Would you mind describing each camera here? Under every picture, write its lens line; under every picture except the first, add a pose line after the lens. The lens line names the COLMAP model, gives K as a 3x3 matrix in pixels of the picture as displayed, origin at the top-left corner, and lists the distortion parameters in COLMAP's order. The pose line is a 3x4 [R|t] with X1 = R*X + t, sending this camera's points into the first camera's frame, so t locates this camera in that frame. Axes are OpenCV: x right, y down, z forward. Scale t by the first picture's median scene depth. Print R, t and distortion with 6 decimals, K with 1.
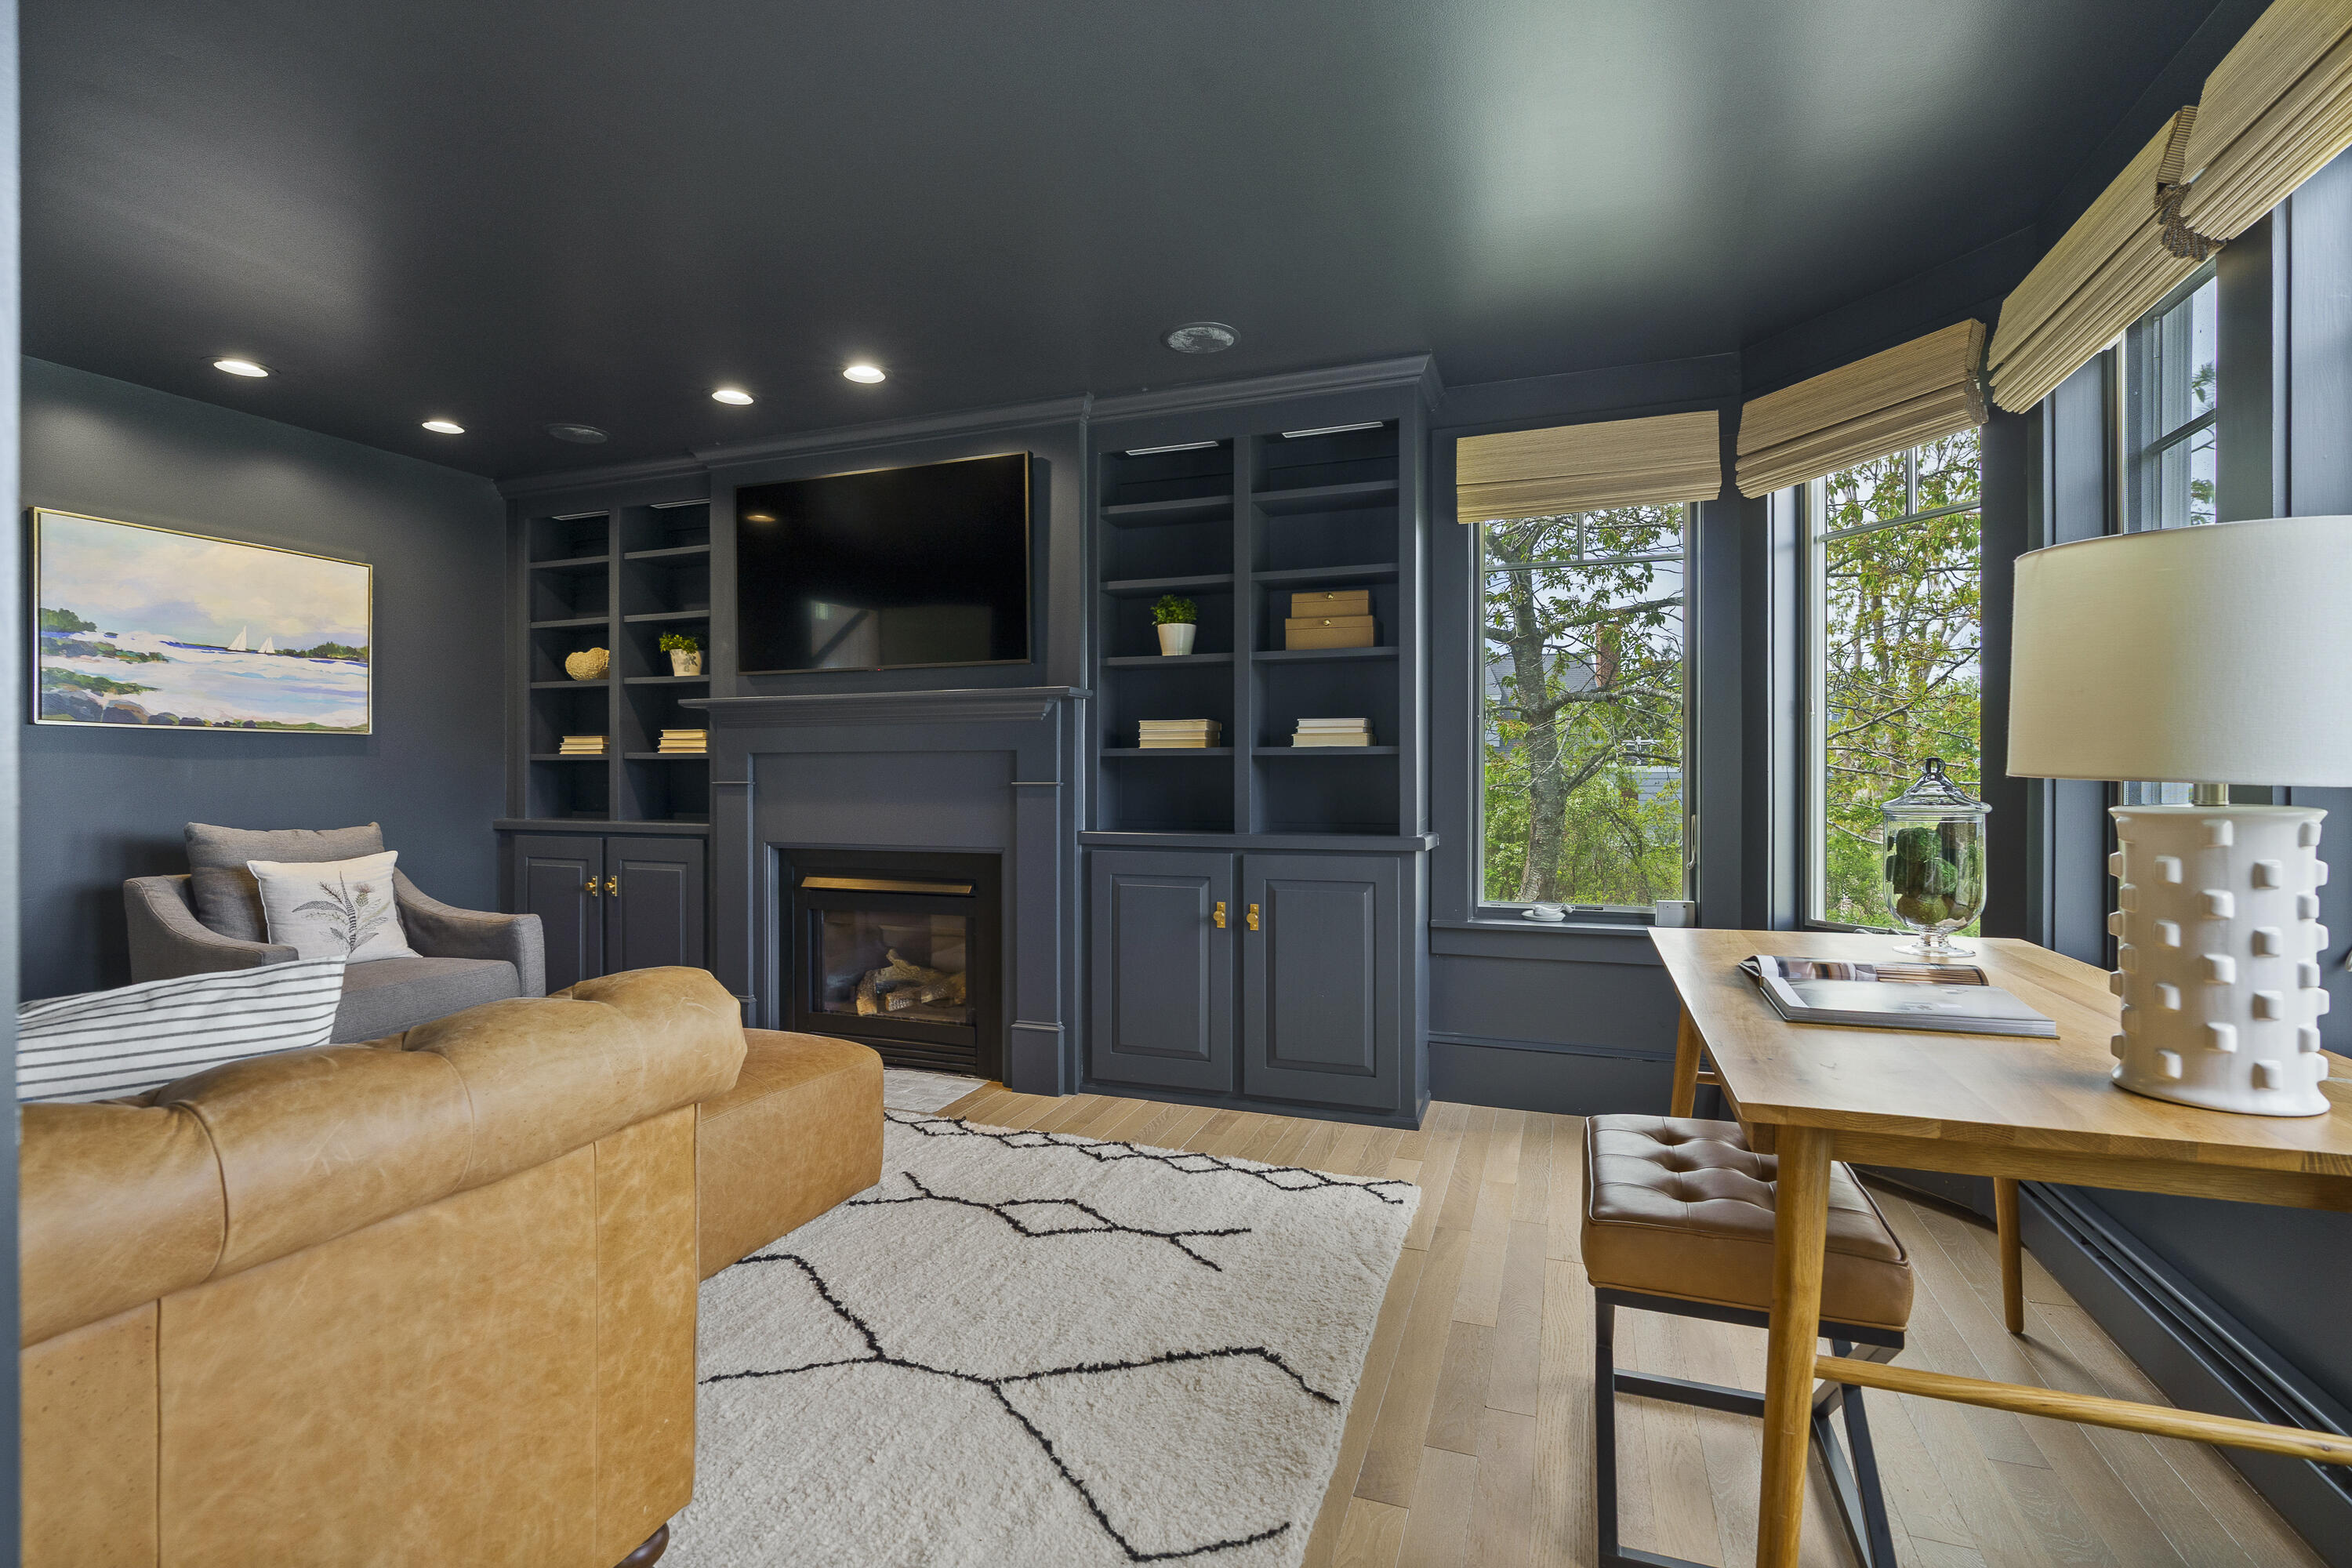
lens RADIAL K [[1089.3, 0, 1148.7], [0, 1089.3, 758.7], [0, 0, 1]] dist [-0.000545, 0.000124]
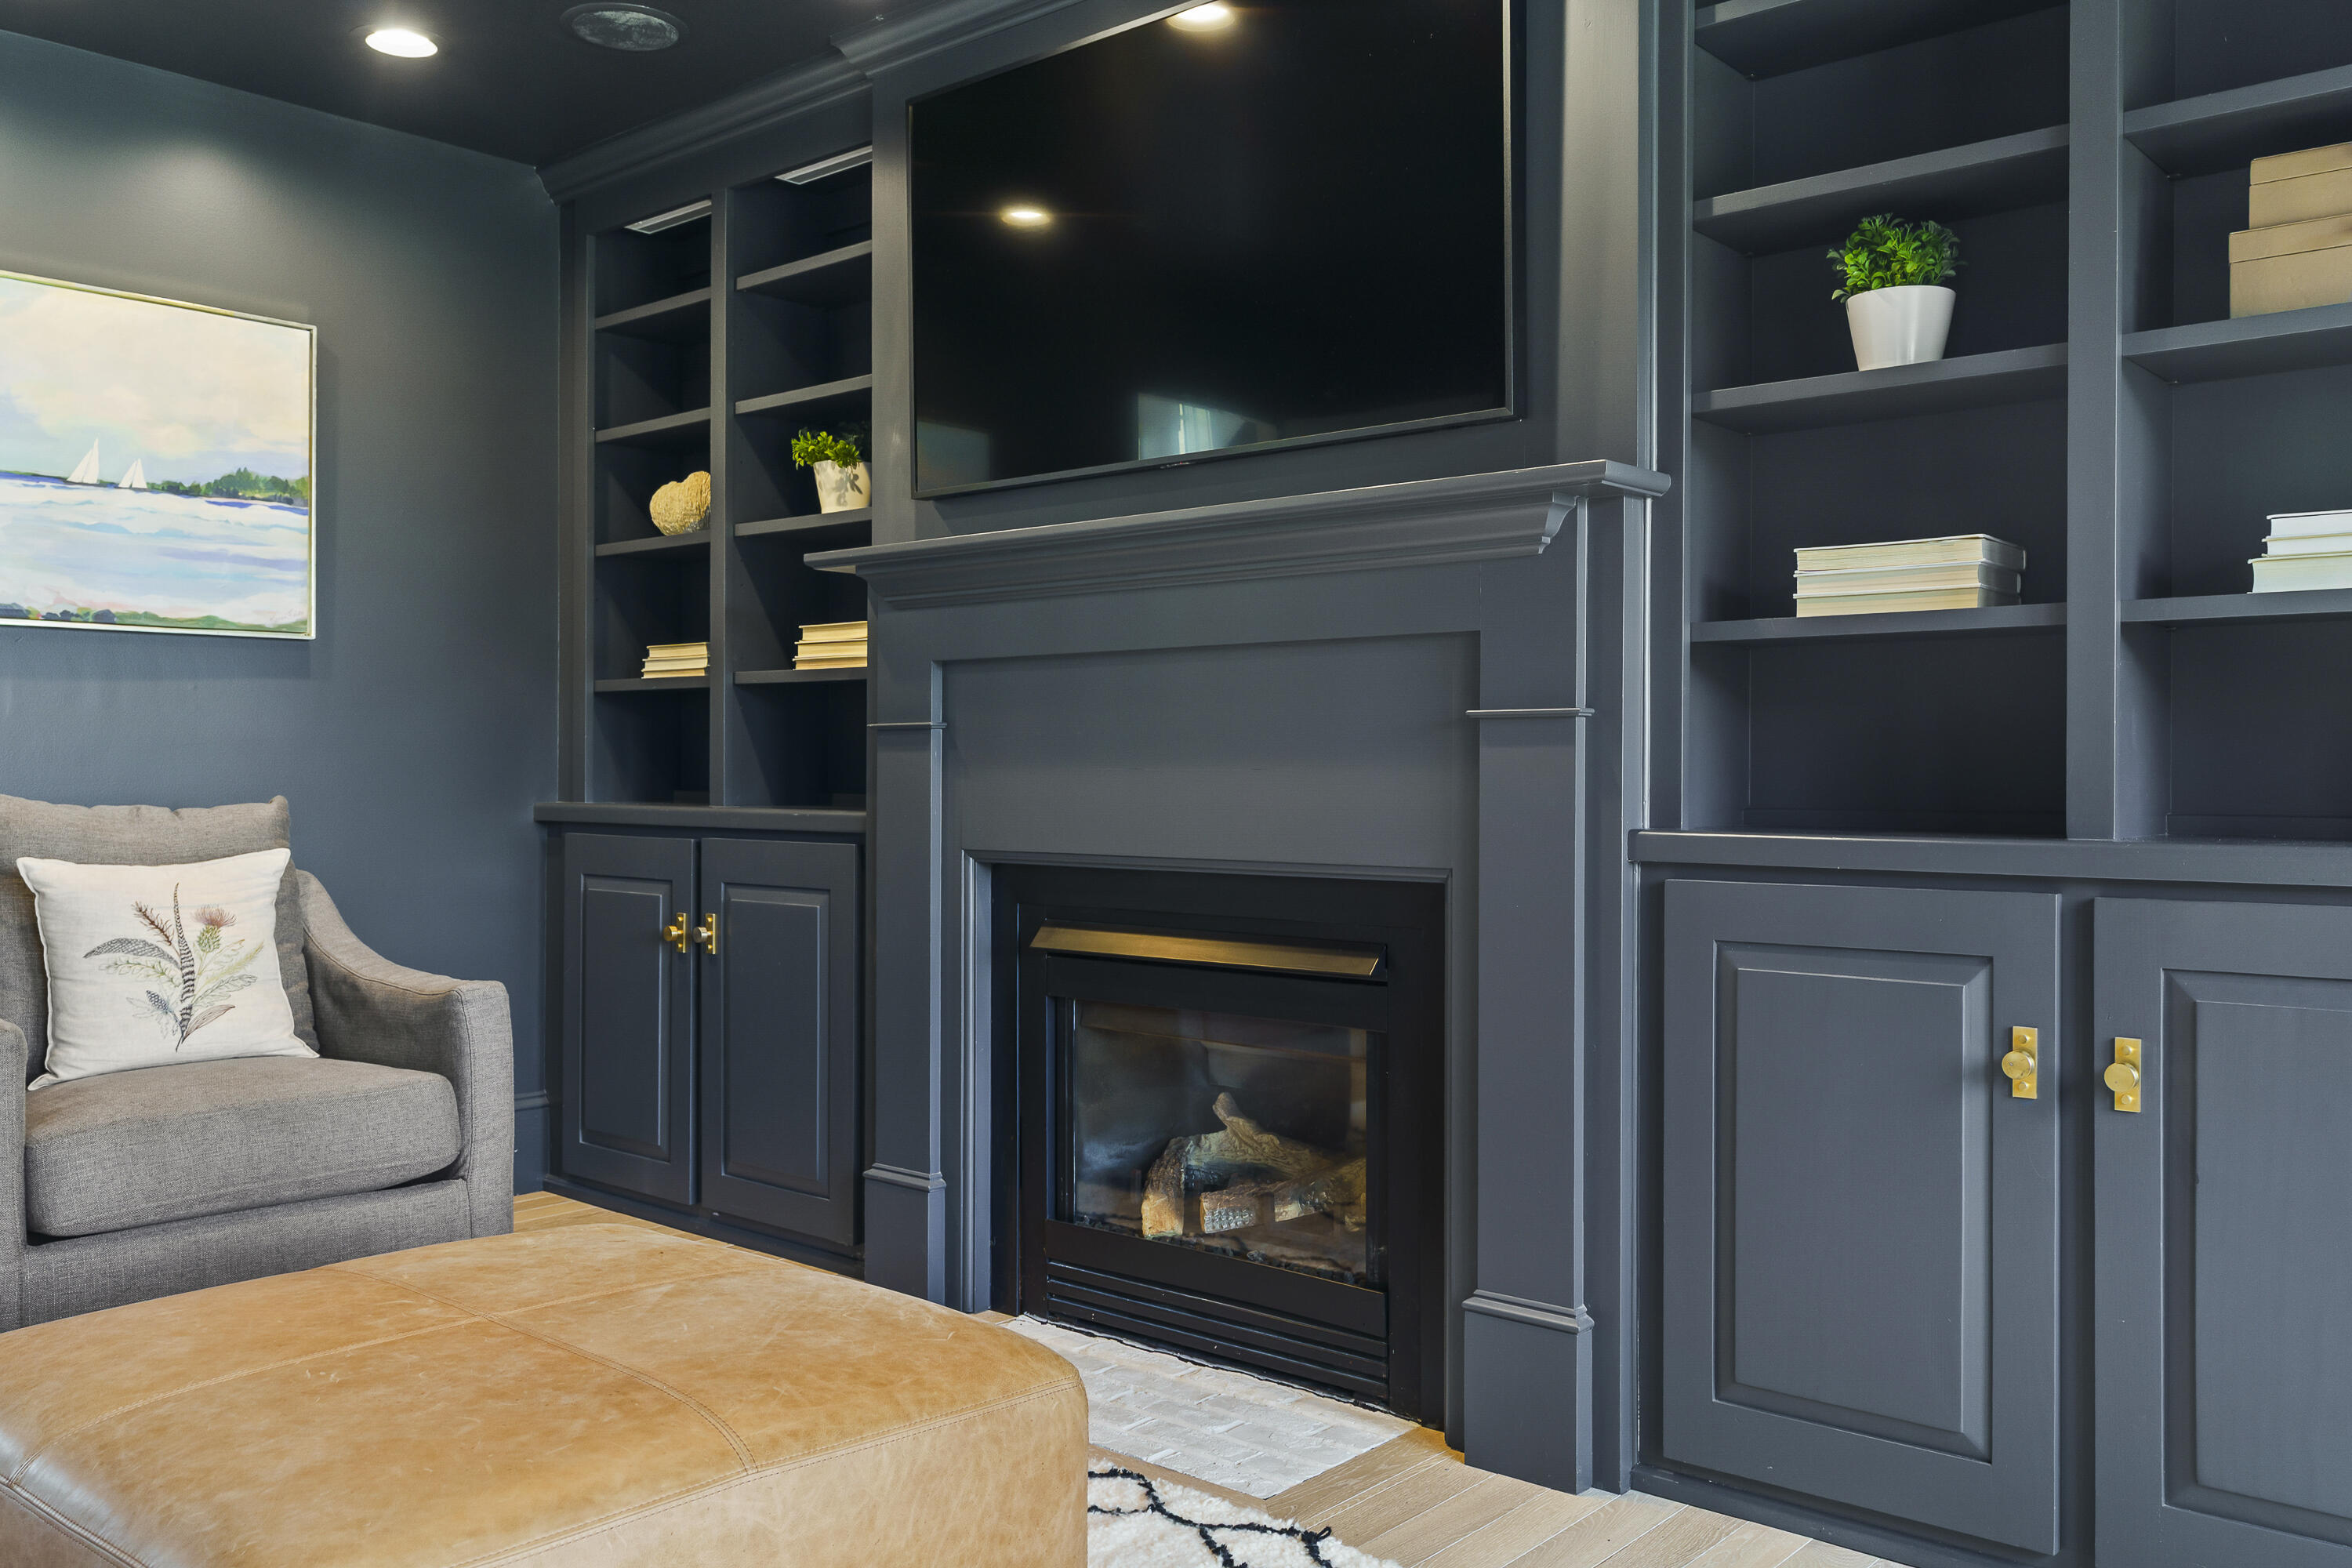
lens RADIAL K [[1897.3, 0, 1182.4], [0, 1897.3, 767.5], [0, 0, 1]] dist [0.007488, -0.001139]
pose [[0.942159, 0.004170, -0.335141, 0.011902], [-0.000776, 0.999947, 0.010261, 0.033603], [0.335166, -0.009407, 0.942112, 0.268100]]
